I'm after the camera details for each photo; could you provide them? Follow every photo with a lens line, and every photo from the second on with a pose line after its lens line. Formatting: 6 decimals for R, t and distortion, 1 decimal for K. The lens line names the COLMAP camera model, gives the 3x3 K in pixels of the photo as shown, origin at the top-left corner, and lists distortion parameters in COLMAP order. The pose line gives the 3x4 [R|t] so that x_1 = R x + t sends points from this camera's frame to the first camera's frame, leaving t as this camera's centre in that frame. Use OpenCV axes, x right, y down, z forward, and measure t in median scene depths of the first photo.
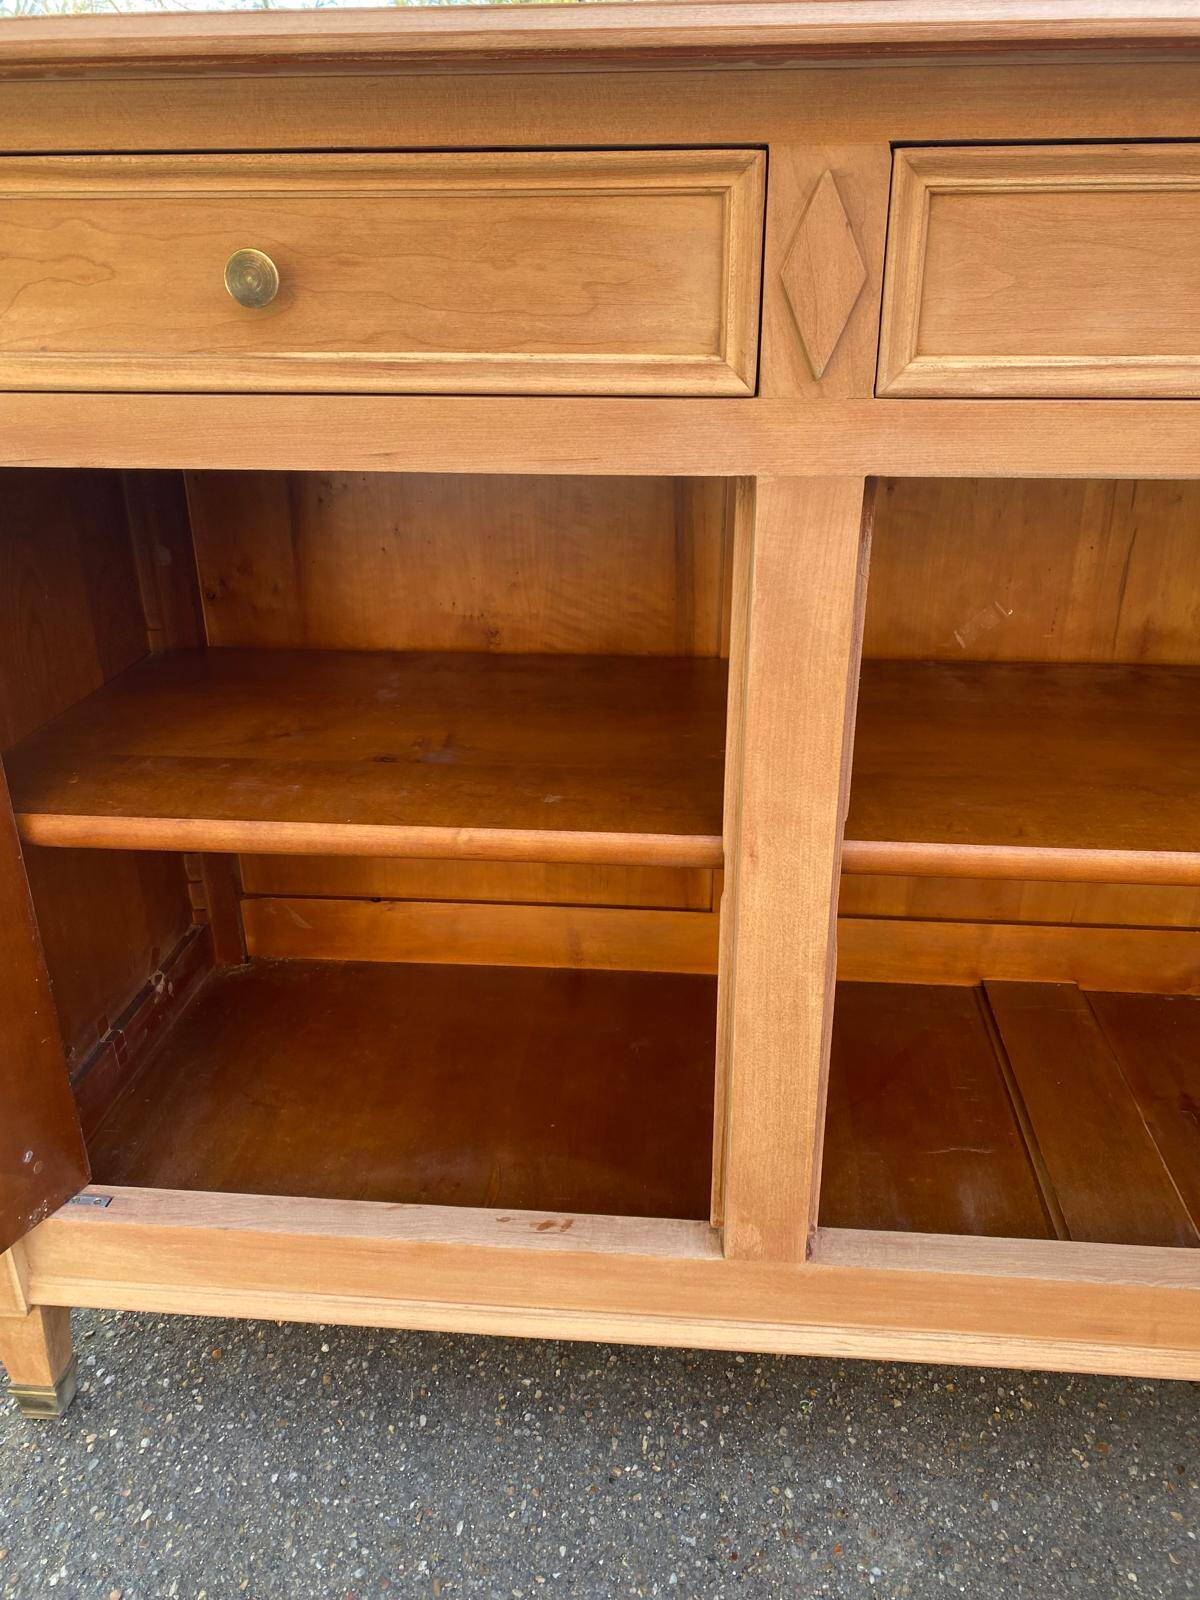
lens RADIAL K [[1224.4, 0, 610.2], [0, 1224.4, 791.3], [0, 0, 1]] dist [0.031990, -0.035035]
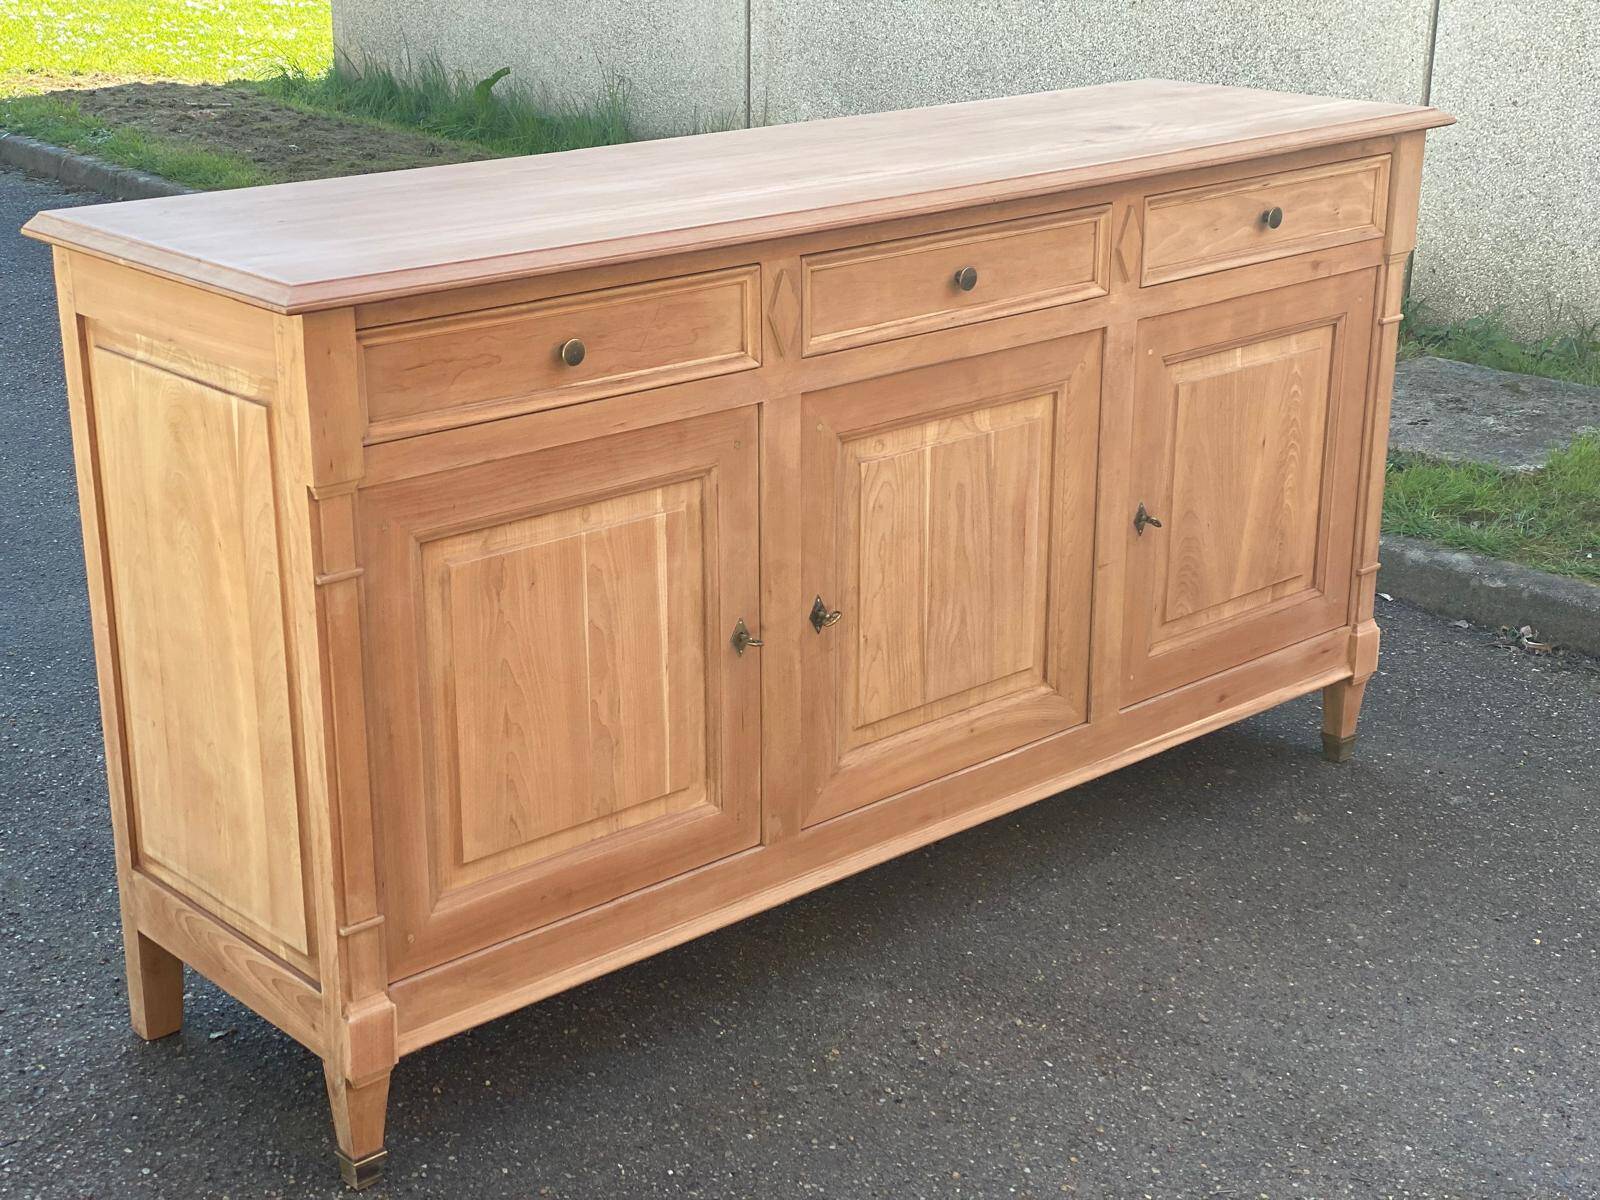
lens RADIAL K [[2395.0, 0, 819.9], [0, 2395.0, 600.8], [0, 0, 1]] dist [0.123213, 0.000000]
pose [[0.676951, -0.232893, 0.698211, -1.973191], [0.286745, 0.957119, 0.041239, -0.053234], [-0.677875, 0.172291, 0.714704, -1.383246]]
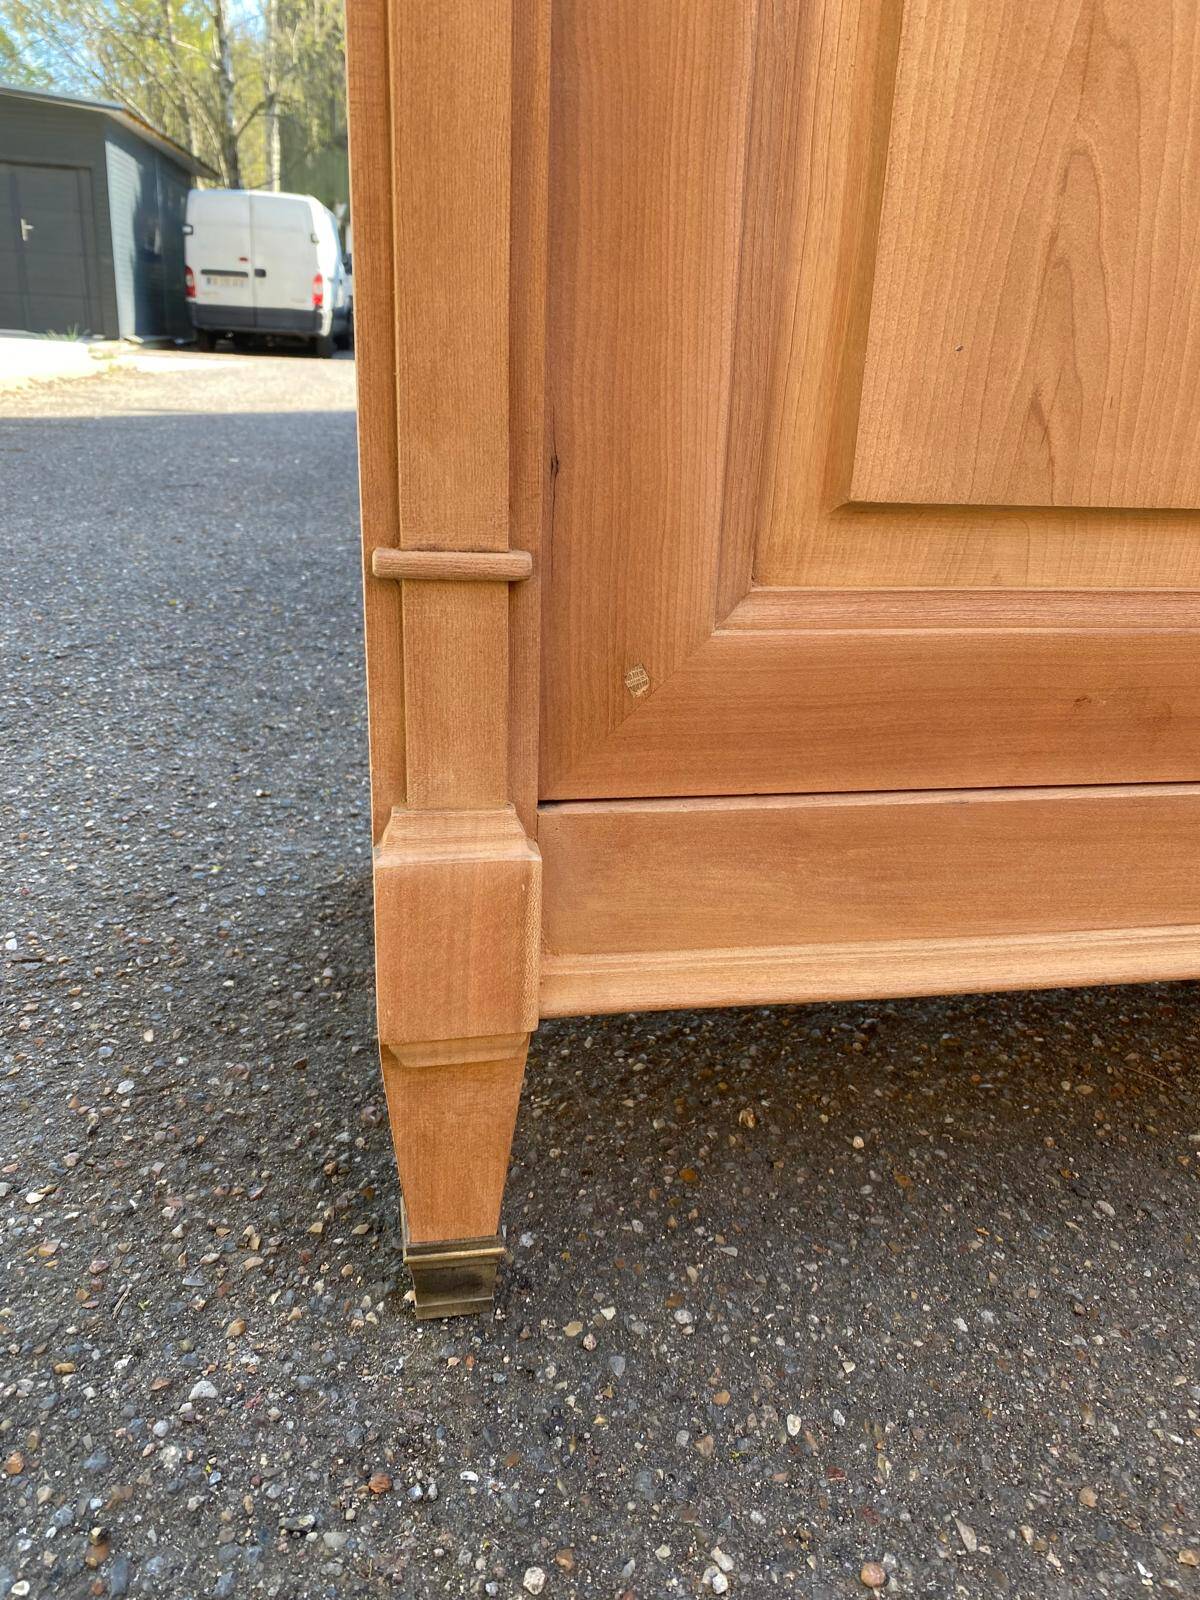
lens RADIAL K [[1224.4, 0, 610.0], [0, 1224.4, 803.6], [0, 0, 1]] dist [0.031990, -0.035035]
pose [[0.960744, -0.056168, 0.271690, -0.582822], [0.067932, 0.997108, -0.034080, 0.359486], [-0.268990, 0.051199, 0.961781, 0.546769]]
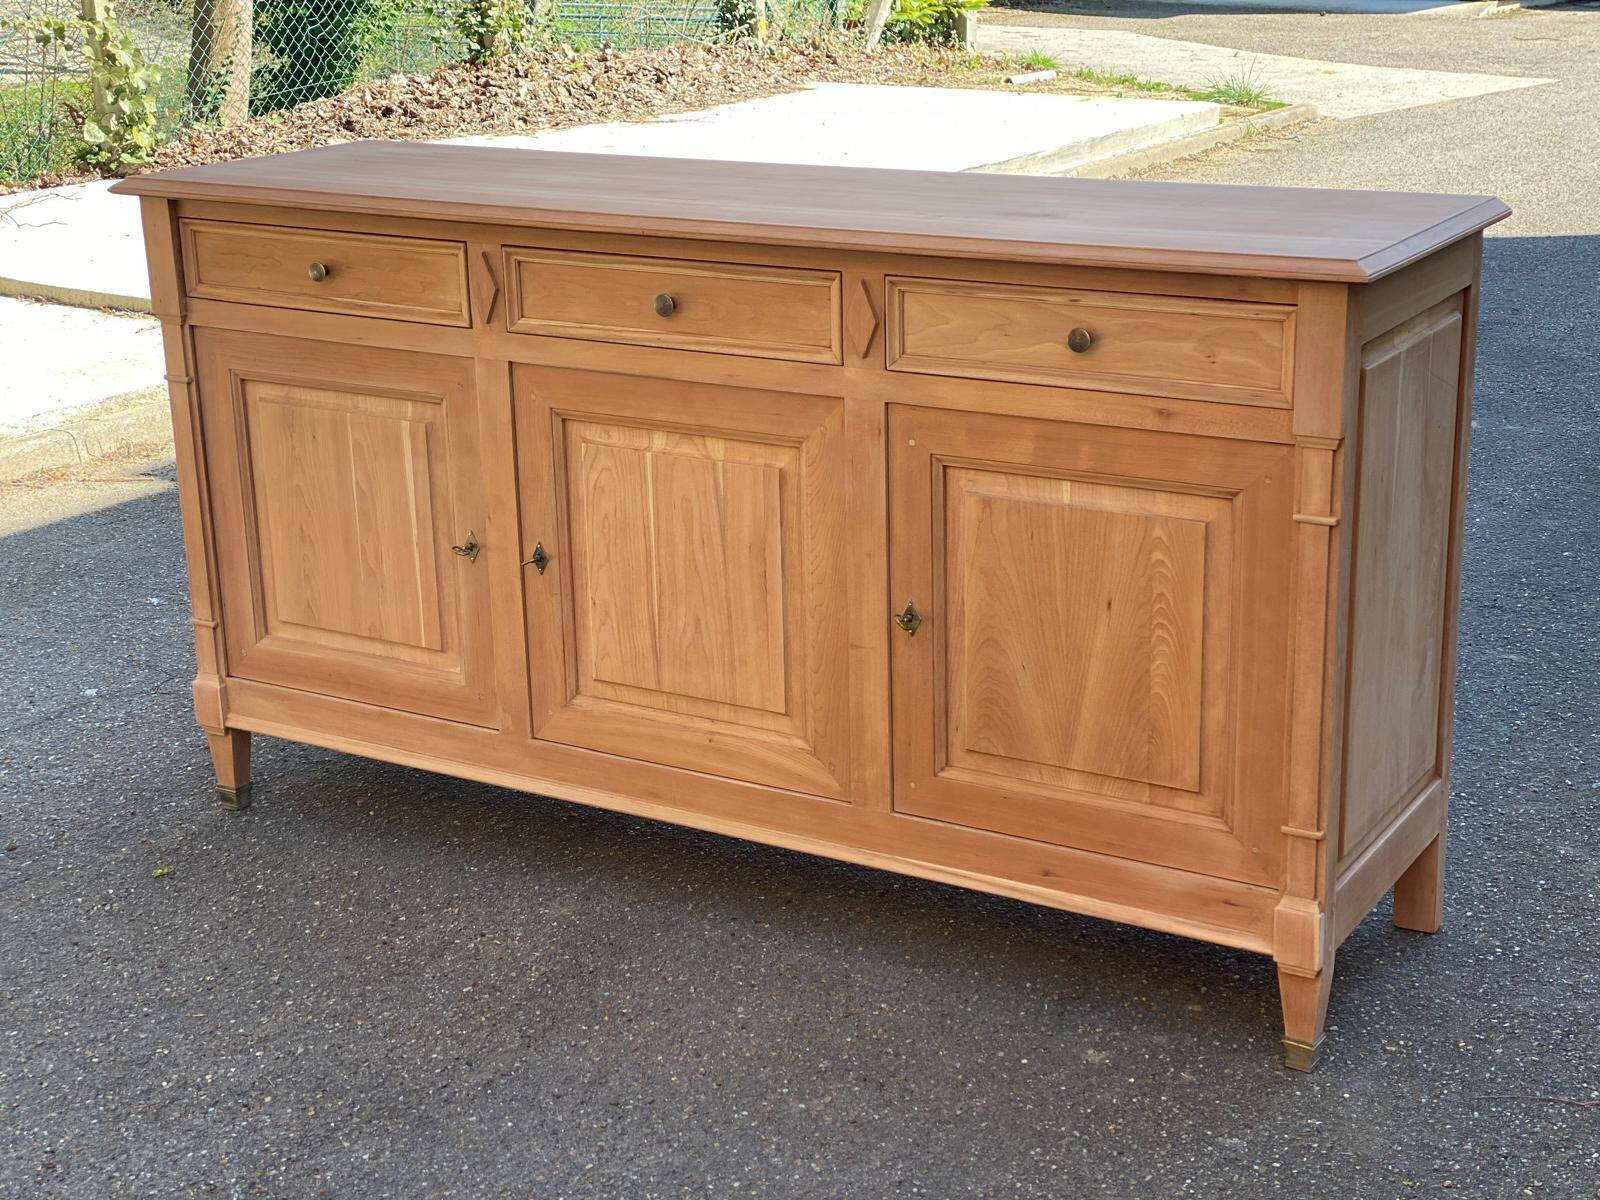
lens RADIAL K [[2395.0, 0, 805.8], [0, 2395.0, 595.0], [0, 0, 1]] dist [0.123213, 0.000000]
pose [[0.897647, 0.116200, -0.425119, 2.087567], [-0.158498, 0.985192, -0.065383, 0.318635], [0.411227, 0.126072, 0.902773, -2.257880]]
